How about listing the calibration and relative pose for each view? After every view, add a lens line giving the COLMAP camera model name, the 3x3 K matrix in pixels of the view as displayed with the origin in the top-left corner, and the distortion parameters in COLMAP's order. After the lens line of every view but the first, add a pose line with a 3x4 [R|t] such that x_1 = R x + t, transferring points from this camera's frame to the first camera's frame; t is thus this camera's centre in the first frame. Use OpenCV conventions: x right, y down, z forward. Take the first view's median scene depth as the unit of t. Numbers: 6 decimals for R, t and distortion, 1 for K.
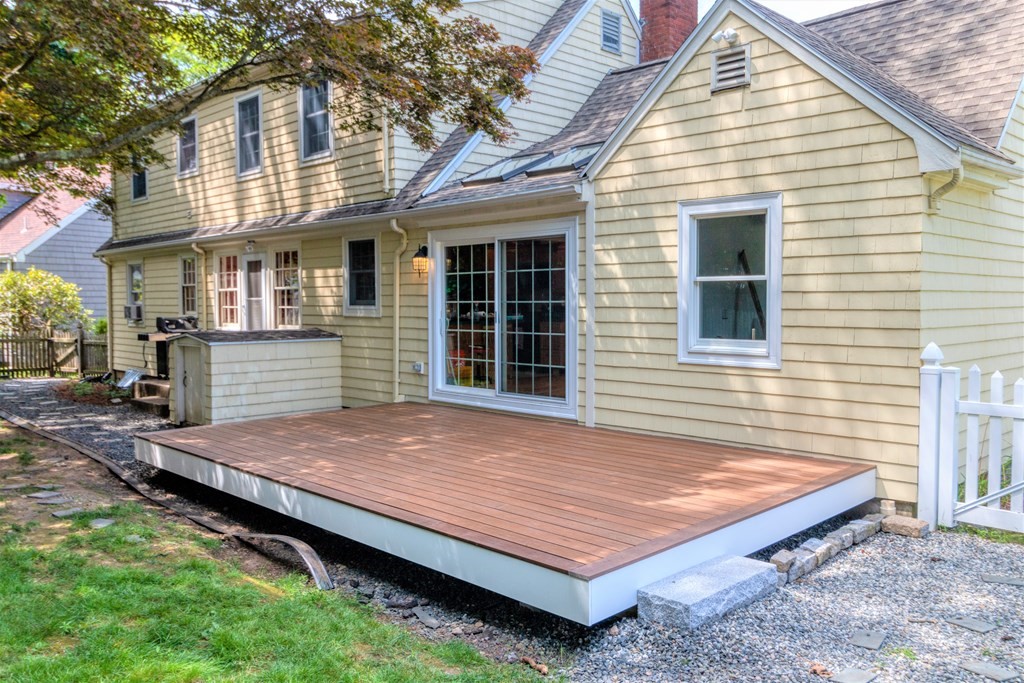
lens RADIAL K [[826.8, 0, 508.1], [0, 826.8, 332.6], [0, 0, 1]] dist [0.034265, -0.008497]
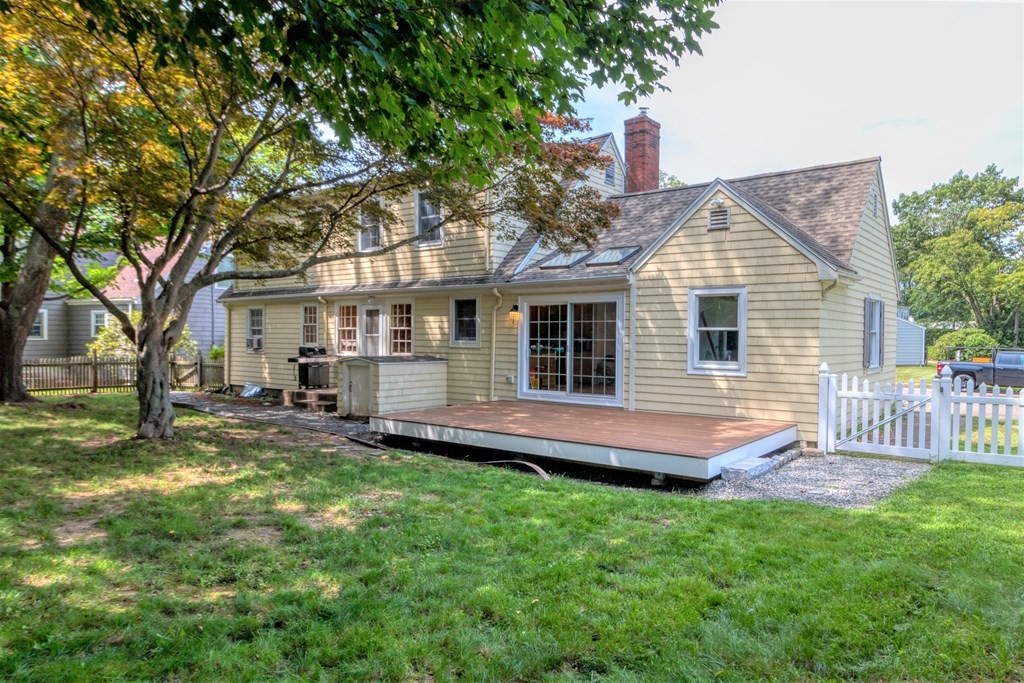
lens RADIAL K [[689.2, 0, 515.6], [0, 689.2, 350.9], [0, 0, 1]] dist [0.034906, 0.001997]
pose [[0.990368, 0.010305, 0.138078, -0.303254], [-0.007725, 0.999786, -0.019210, 0.013678], [-0.138246, 0.017958, 0.990235, -0.369476]]
